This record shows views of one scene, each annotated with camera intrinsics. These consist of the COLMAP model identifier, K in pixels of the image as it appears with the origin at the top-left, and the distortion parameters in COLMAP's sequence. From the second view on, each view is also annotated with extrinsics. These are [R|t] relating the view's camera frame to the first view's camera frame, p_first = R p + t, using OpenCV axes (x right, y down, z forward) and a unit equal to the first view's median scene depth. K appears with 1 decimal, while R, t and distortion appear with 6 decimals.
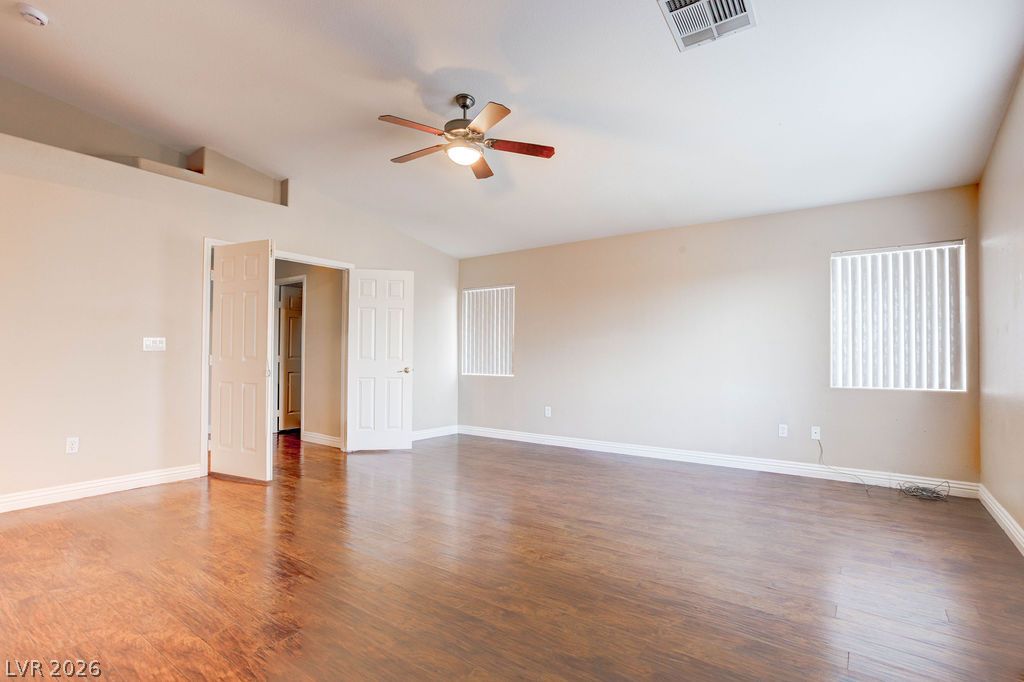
lens RADIAL K [[500.5, 0, 530.4], [0, 500.5, 344.5], [0, 0, 1]] dist [0.000217, 0.000188]
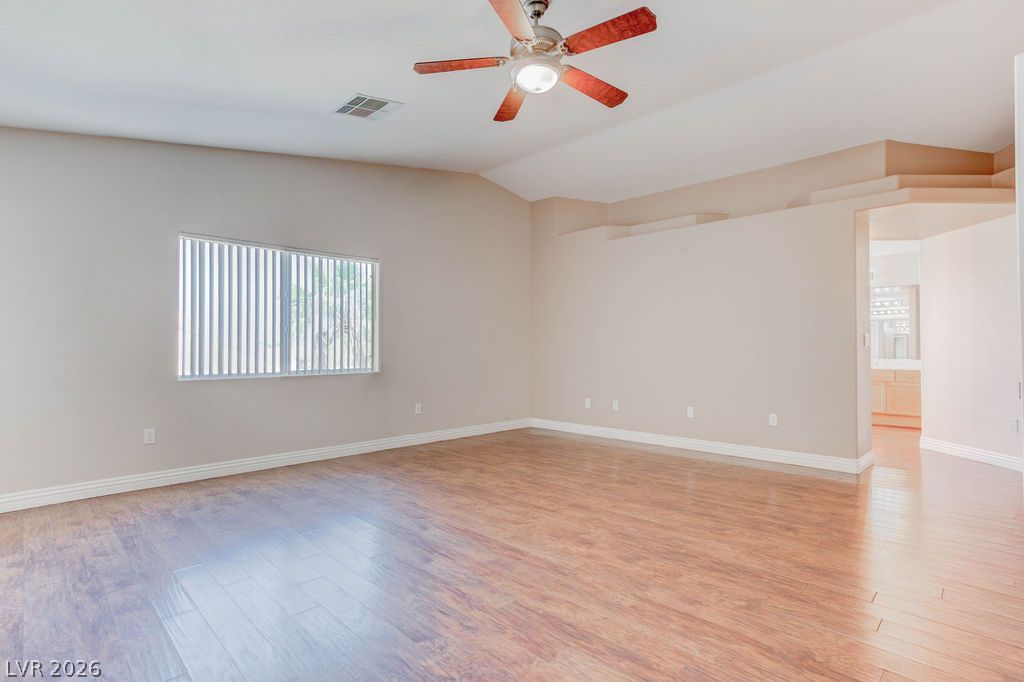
lens RADIAL K [[501.3, 0, 515.0], [0, 501.3, 353.5], [0, 0, 1]] dist [-0.060085, 0.036701]
pose [[-0.984609, -0.005553, 0.174681, -0.218217], [-0.007227, 0.999934, -0.008947, 0.037222], [-0.174620, -0.010072, -0.984584, 1.637581]]
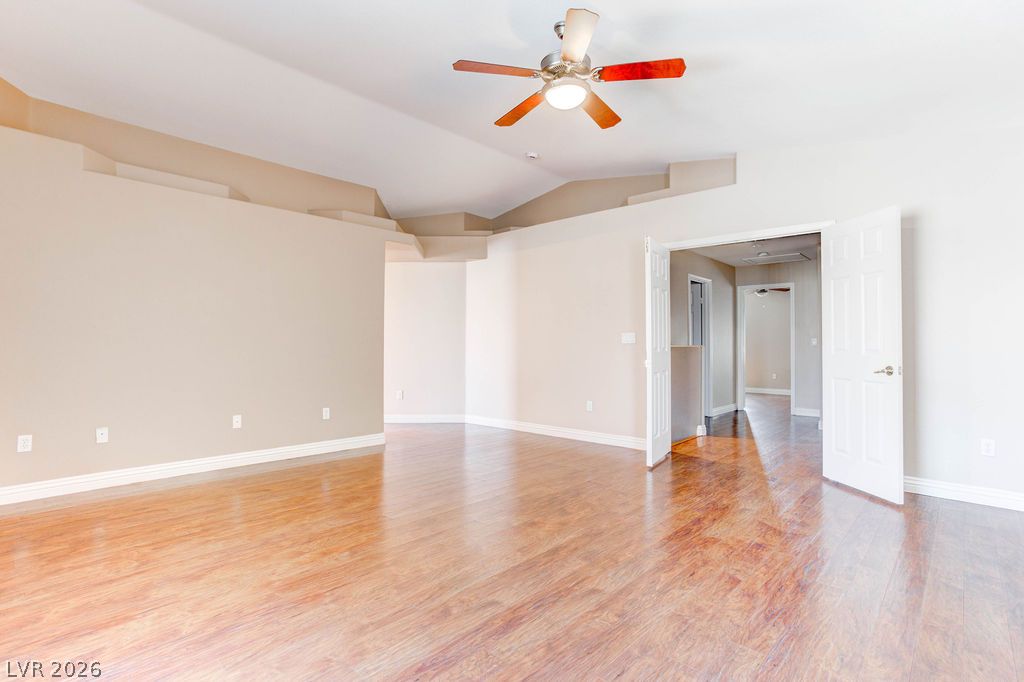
lens RADIAL K [[501.3, 0, 515.0], [0, 501.3, 353.5], [0, 0, 1]] dist [-0.060085, 0.036701]
pose [[-0.139138, 0.008657, -0.990235, 0.618316], [0.015779, 0.999854, 0.006524, 0.026881], [0.990147, -0.014717, -0.139254, 0.973474]]
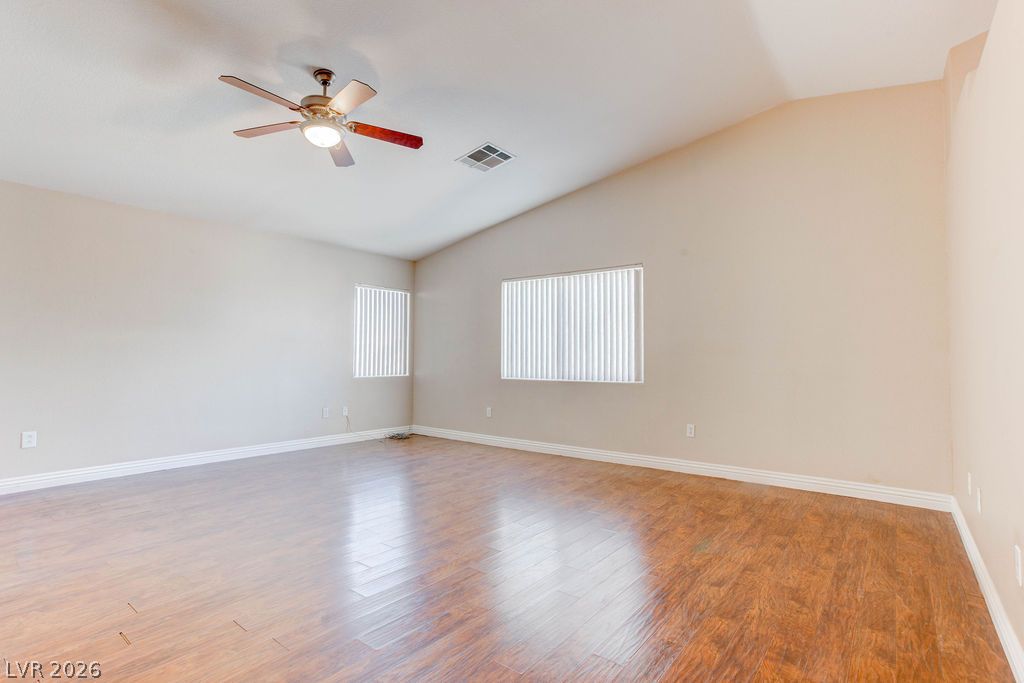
lens RADIAL K [[494.9, 0, 513.2], [0, 494.9, 346.6], [0, 0, 1]] dist [-0.050443, 0.026504]
pose [[0.065228, 0.016575, 0.997733, -0.939579], [-0.022653, 0.999629, -0.015126, 0.010450], [-0.997613, -0.021615, 0.065579, 0.559893]]
